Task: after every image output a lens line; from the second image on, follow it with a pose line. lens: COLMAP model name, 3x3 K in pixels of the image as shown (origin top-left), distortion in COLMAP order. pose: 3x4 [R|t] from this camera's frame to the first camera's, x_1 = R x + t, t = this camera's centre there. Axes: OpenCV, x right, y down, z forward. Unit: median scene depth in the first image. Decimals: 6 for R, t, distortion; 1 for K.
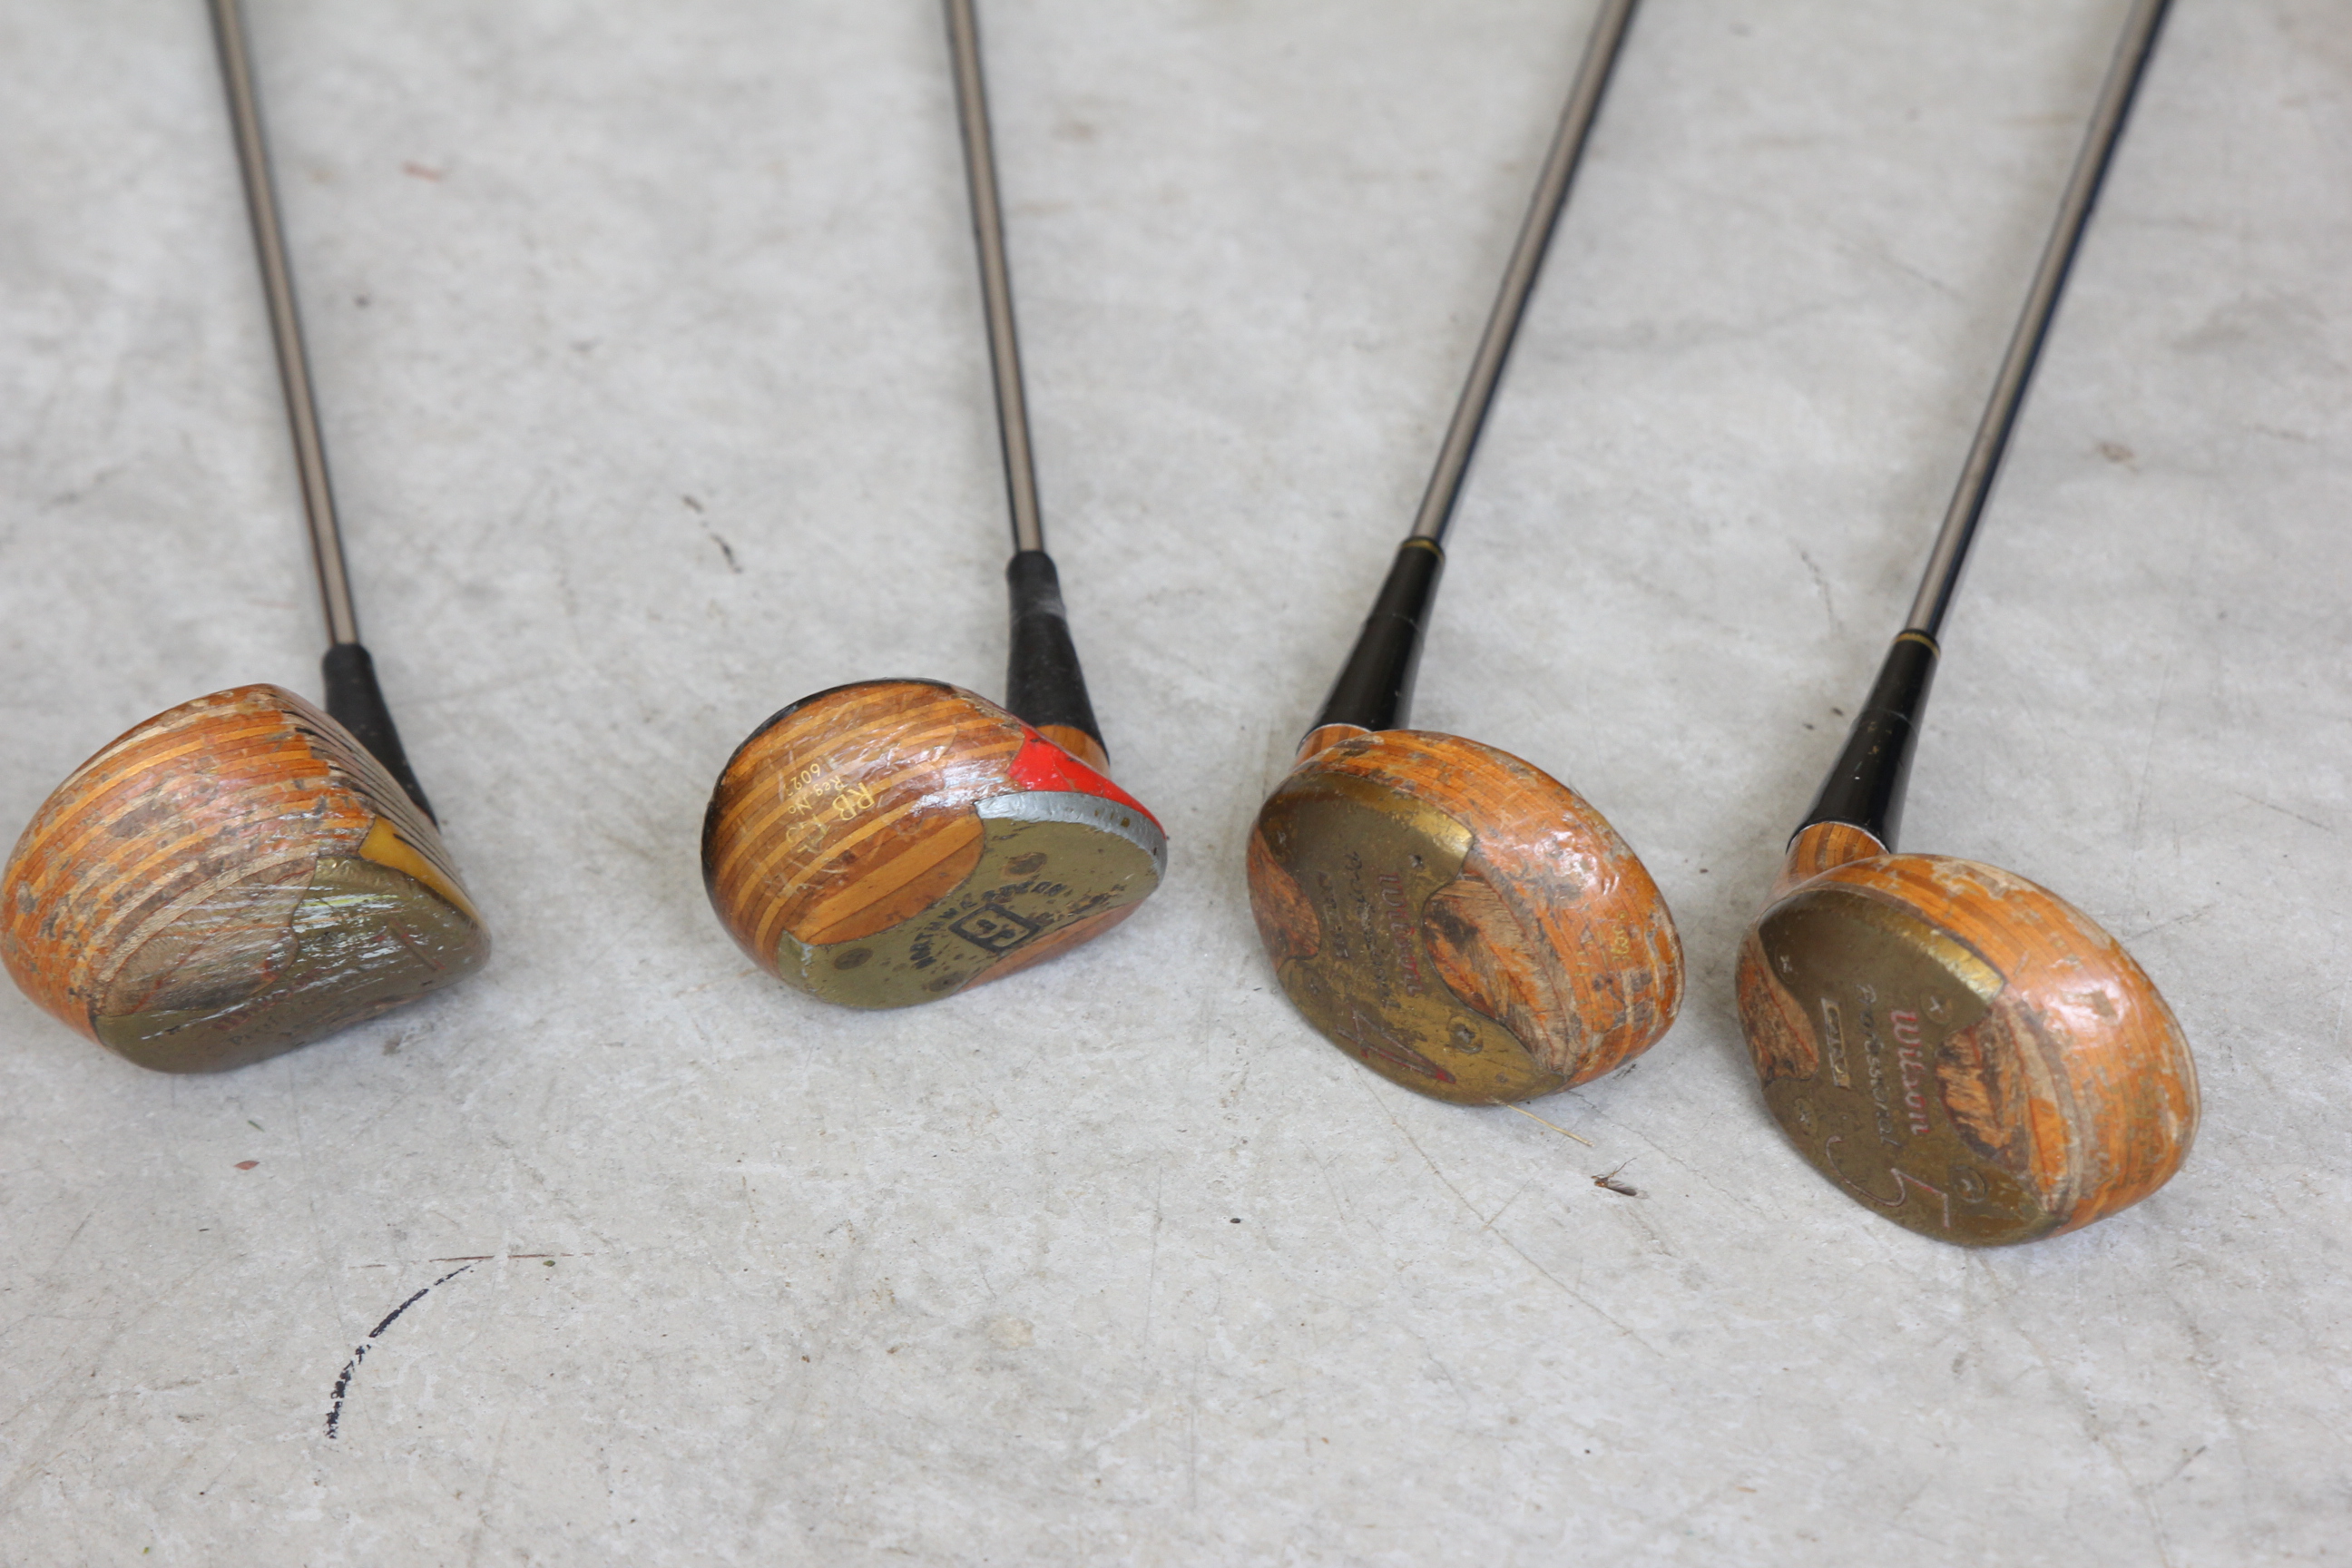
lens RADIAL K [[6631.9, 0, 1175.5], [0, 6631.9, 782.7], [0, 0, 1]] dist [0.115020, 0.000000]
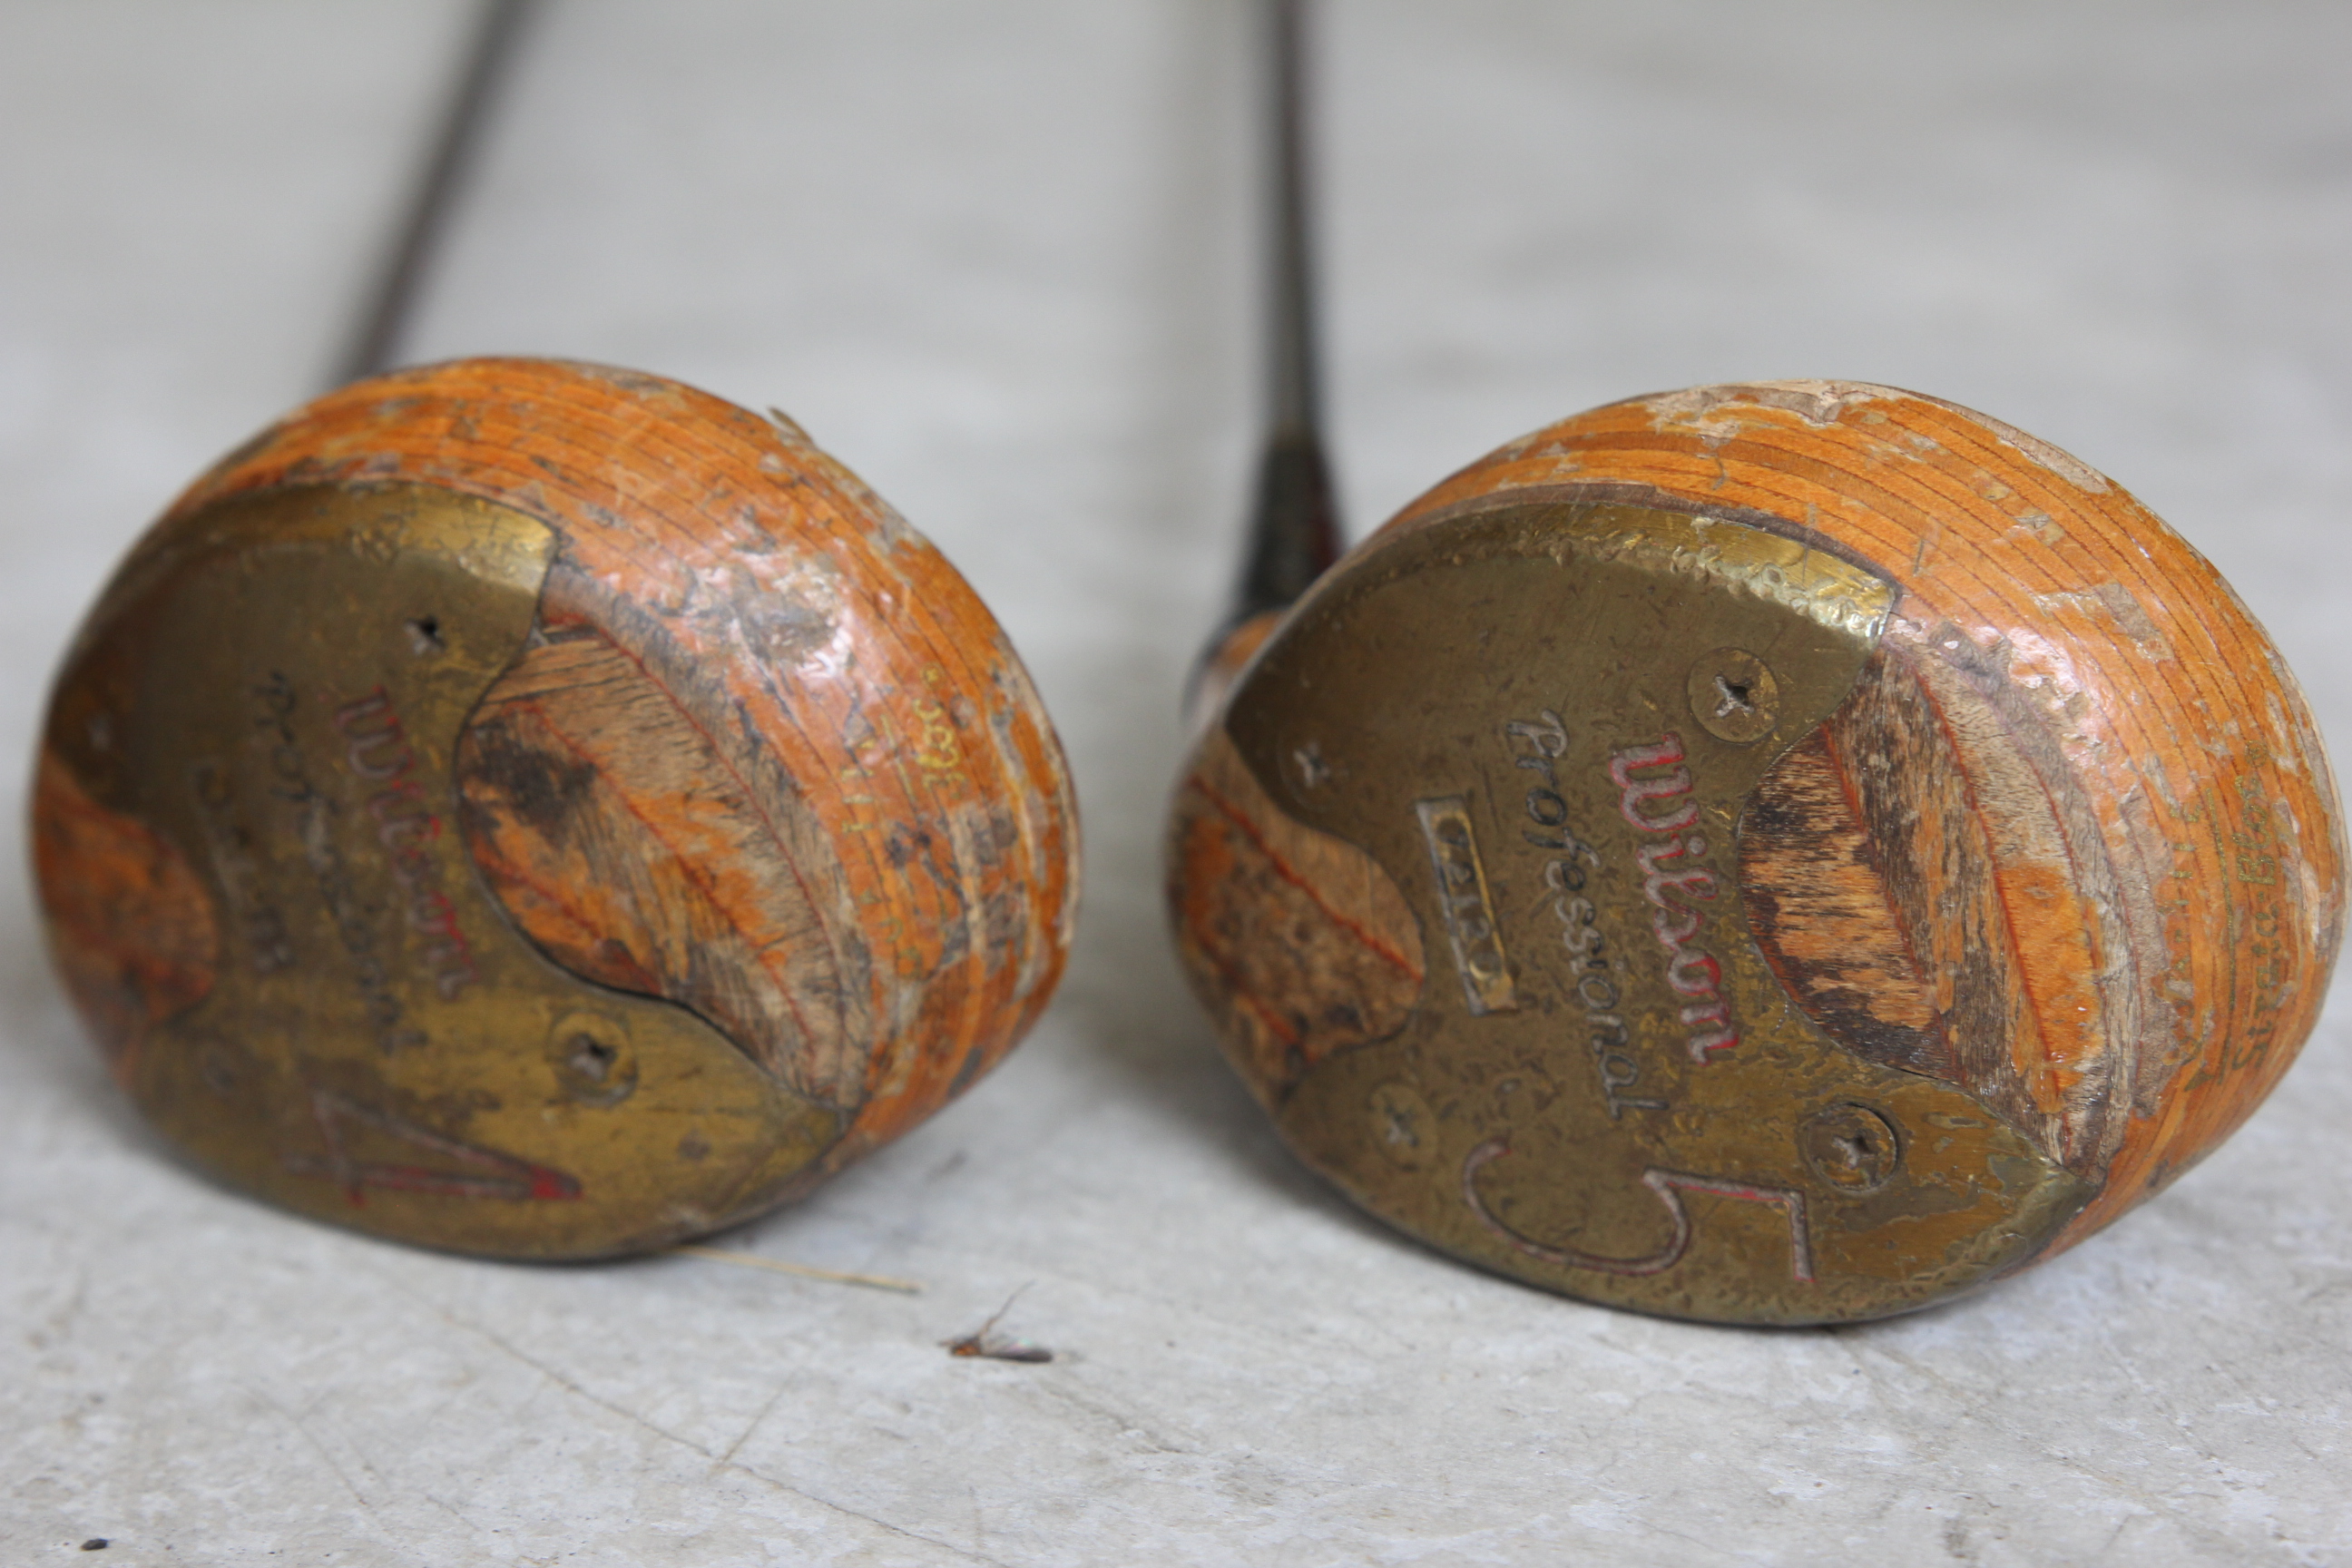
lens RADIAL K [[5035.2, 0, 1178.3], [0, 5035.2, 784.5], [0, 0, 1]] dist [-0.053332, 0.000000]
pose [[0.963236, -0.113406, 0.243547, 0.003558], [0.171777, 0.957000, -0.233759, 0.103999], [-0.206565, 0.267001, 0.941298, 0.694606]]
